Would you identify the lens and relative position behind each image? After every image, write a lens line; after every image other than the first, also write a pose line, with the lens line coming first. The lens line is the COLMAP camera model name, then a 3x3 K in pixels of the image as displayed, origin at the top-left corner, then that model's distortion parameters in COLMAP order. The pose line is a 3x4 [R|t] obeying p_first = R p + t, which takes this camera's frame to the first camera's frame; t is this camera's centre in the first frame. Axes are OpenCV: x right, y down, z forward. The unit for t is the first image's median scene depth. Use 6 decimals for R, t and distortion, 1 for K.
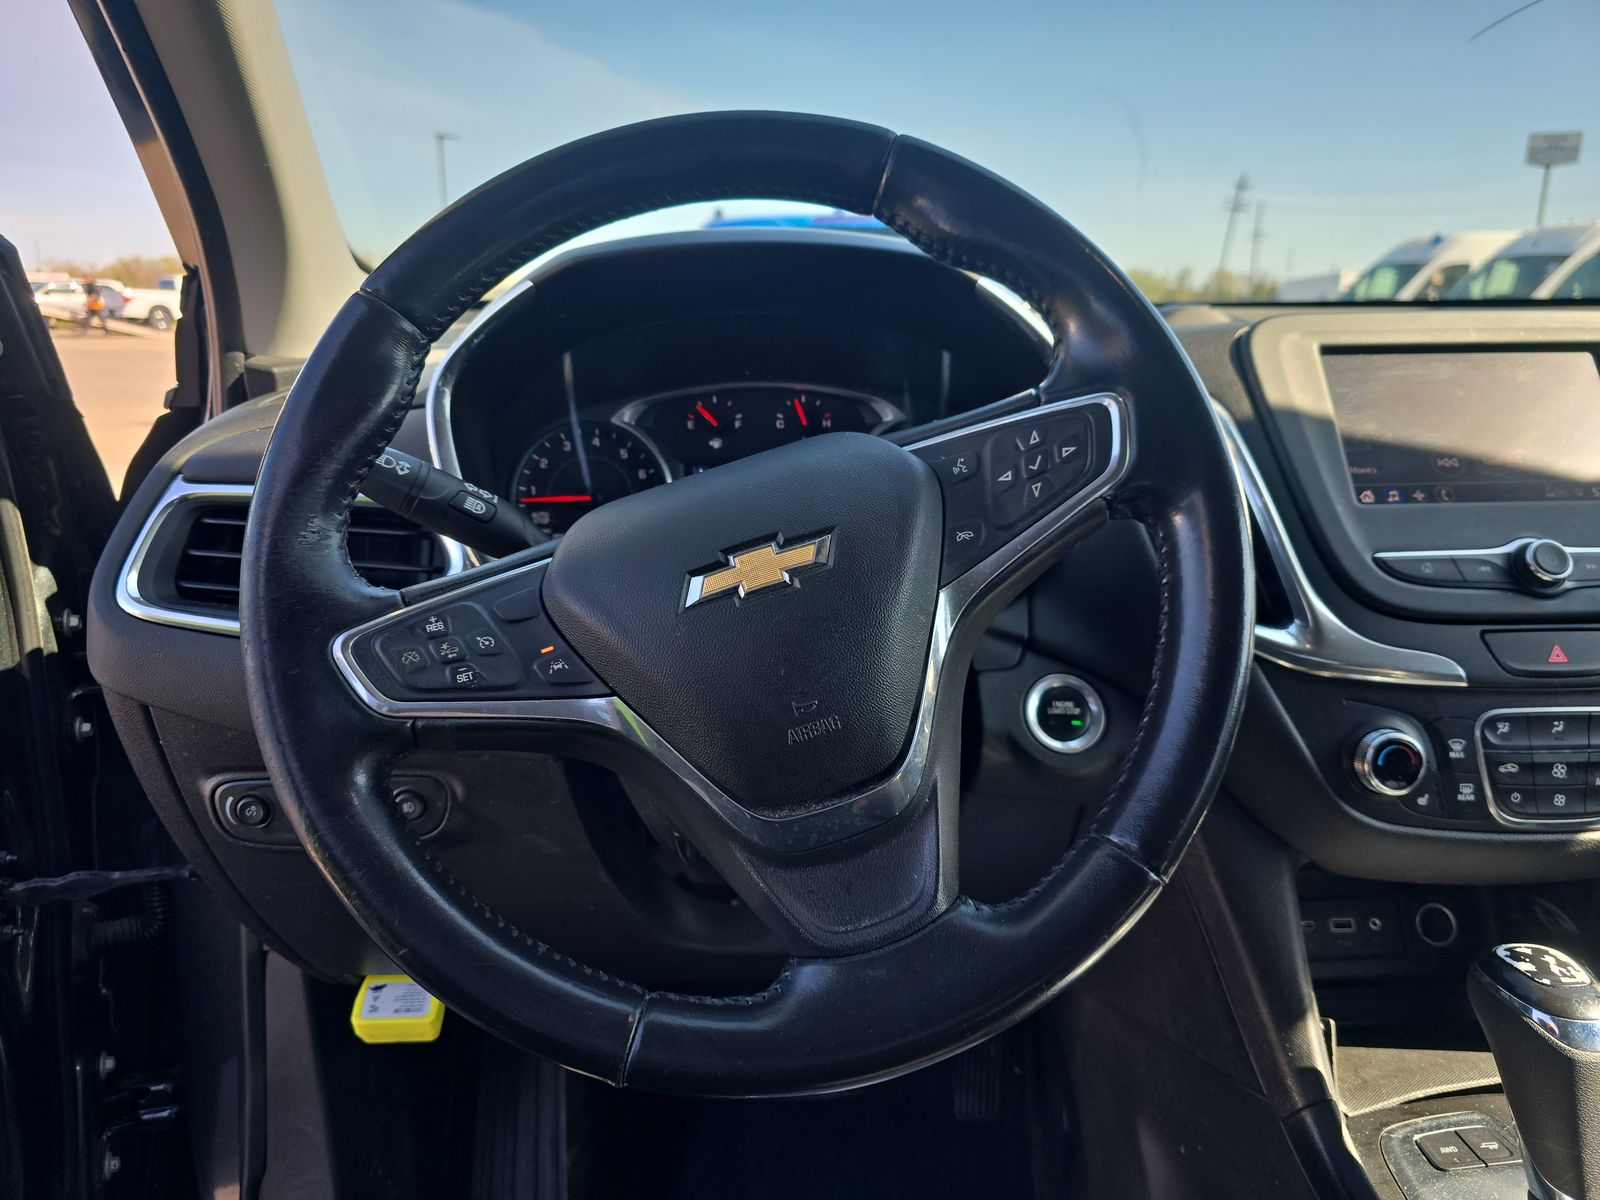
lens RADIAL K [[1067.5, 0, 797.3], [0, 1067.5, 600.9], [0, 0, 1]] dist [-0.002699, -0.004689]
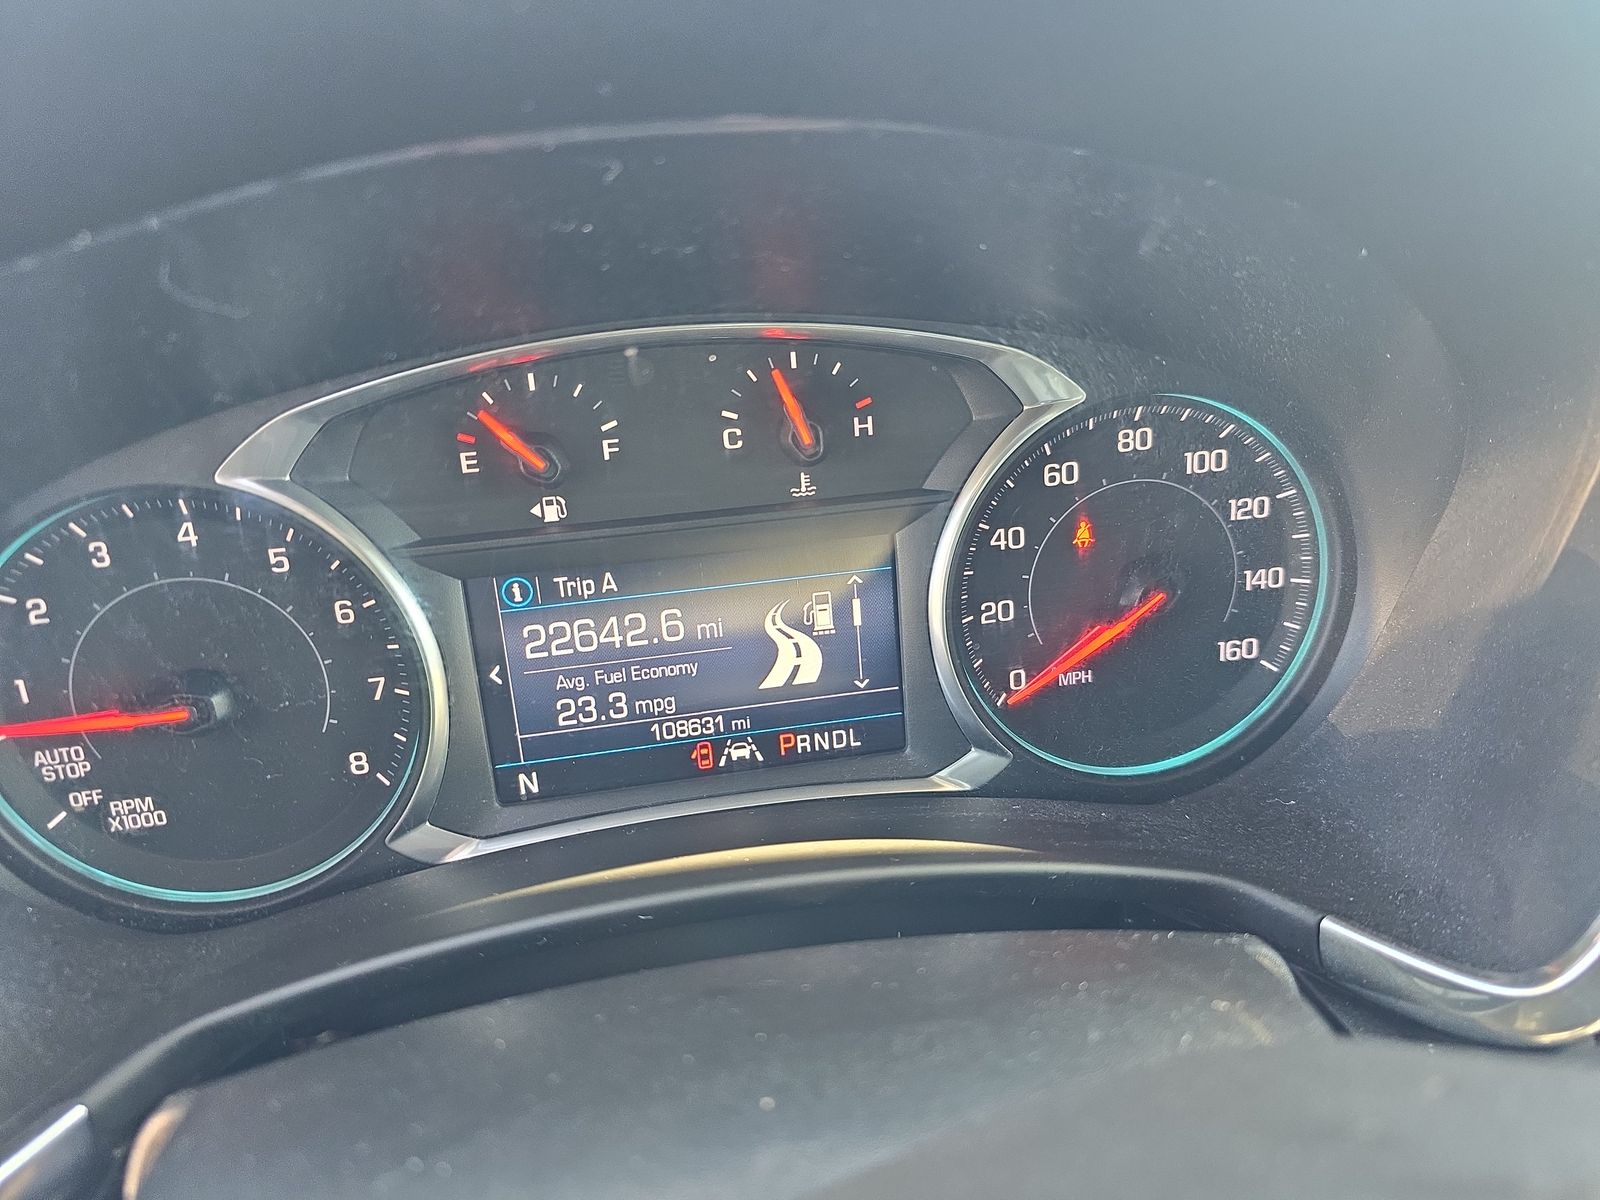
lens RADIAL K [[1067.5, 0, 803.1], [0, 1067.5, 597.9], [0, 0, 1]] dist [-0.002699, -0.004689]
pose [[0.988013, -0.099224, 0.118259, -0.040083], [0.094938, 0.994624, 0.041354, -0.128367], [-0.121727, -0.029631, 0.992121, 0.659560]]
